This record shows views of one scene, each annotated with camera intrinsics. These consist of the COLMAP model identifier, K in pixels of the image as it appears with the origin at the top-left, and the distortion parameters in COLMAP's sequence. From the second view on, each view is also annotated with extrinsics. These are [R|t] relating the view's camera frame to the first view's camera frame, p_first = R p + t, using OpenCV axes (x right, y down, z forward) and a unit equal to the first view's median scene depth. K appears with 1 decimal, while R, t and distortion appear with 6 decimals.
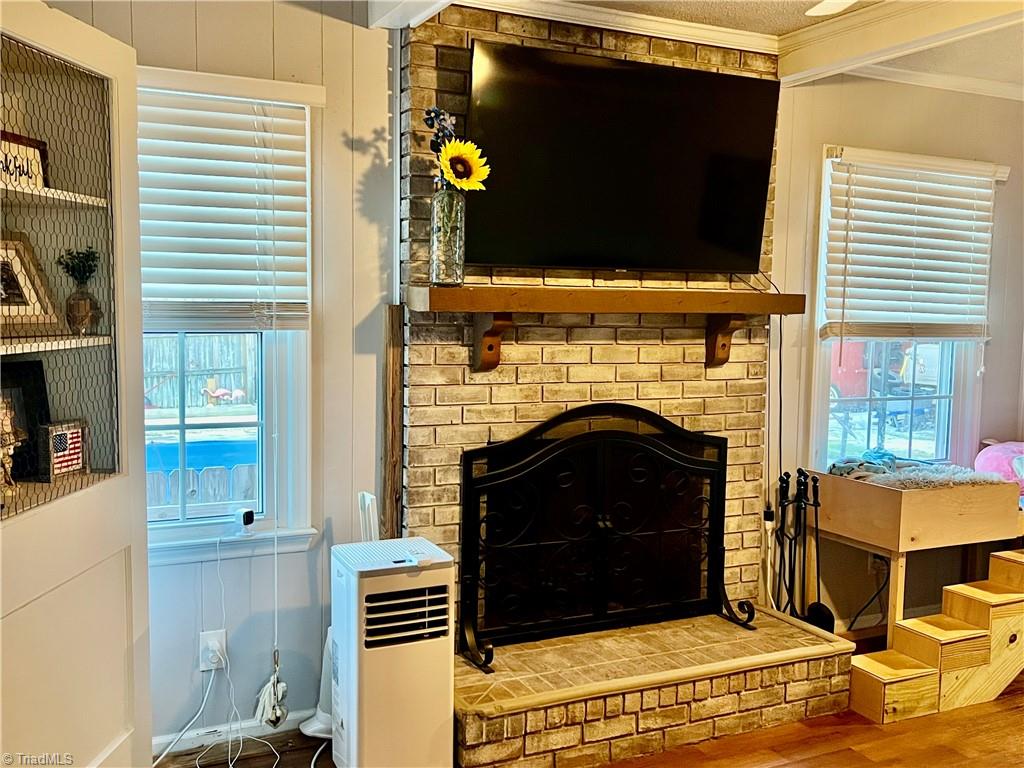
lens RADIAL K [[988.9, 0, 515.6], [0, 988.9, 392.0], [0, 0, 1]] dist [0.039176, 0.000000]
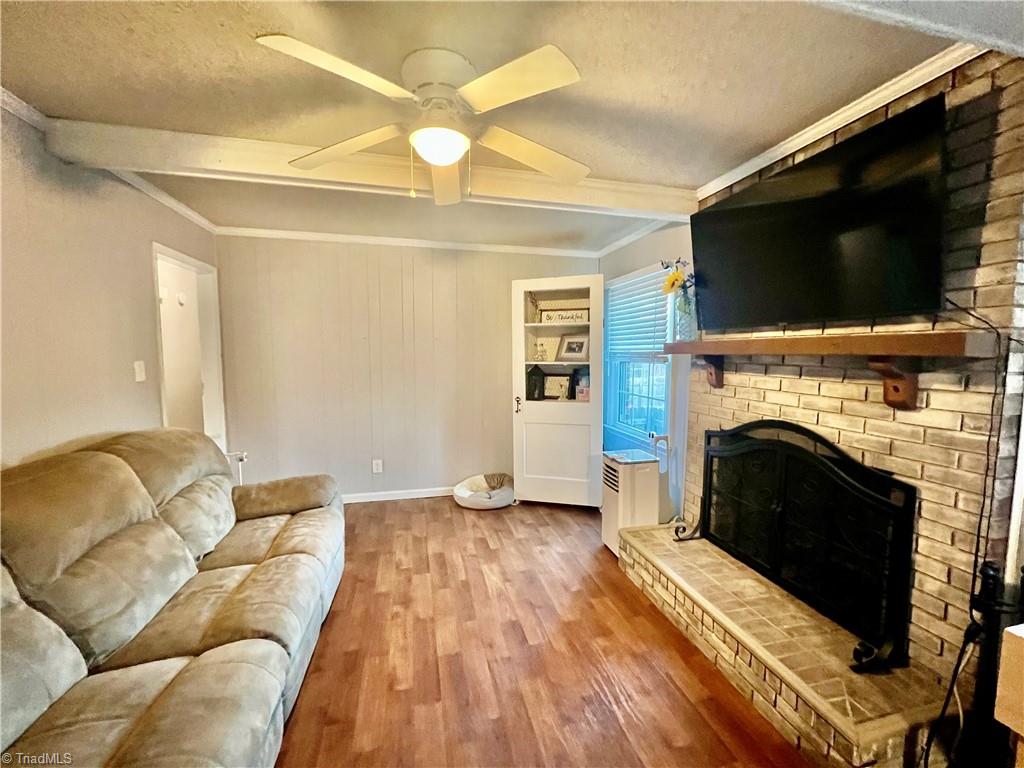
lens RADIAL K [[410.0, 0, 509.2], [0, 410.0, 386.1], [0, 0, 1]] dist [-0.002366, 0.000504]
pose [[-0.224488, 0.068059, -0.972097, 0.729179], [-0.090559, 0.991784, 0.090350, -0.053890], [0.970260, 0.108314, -0.216480, 0.752141]]
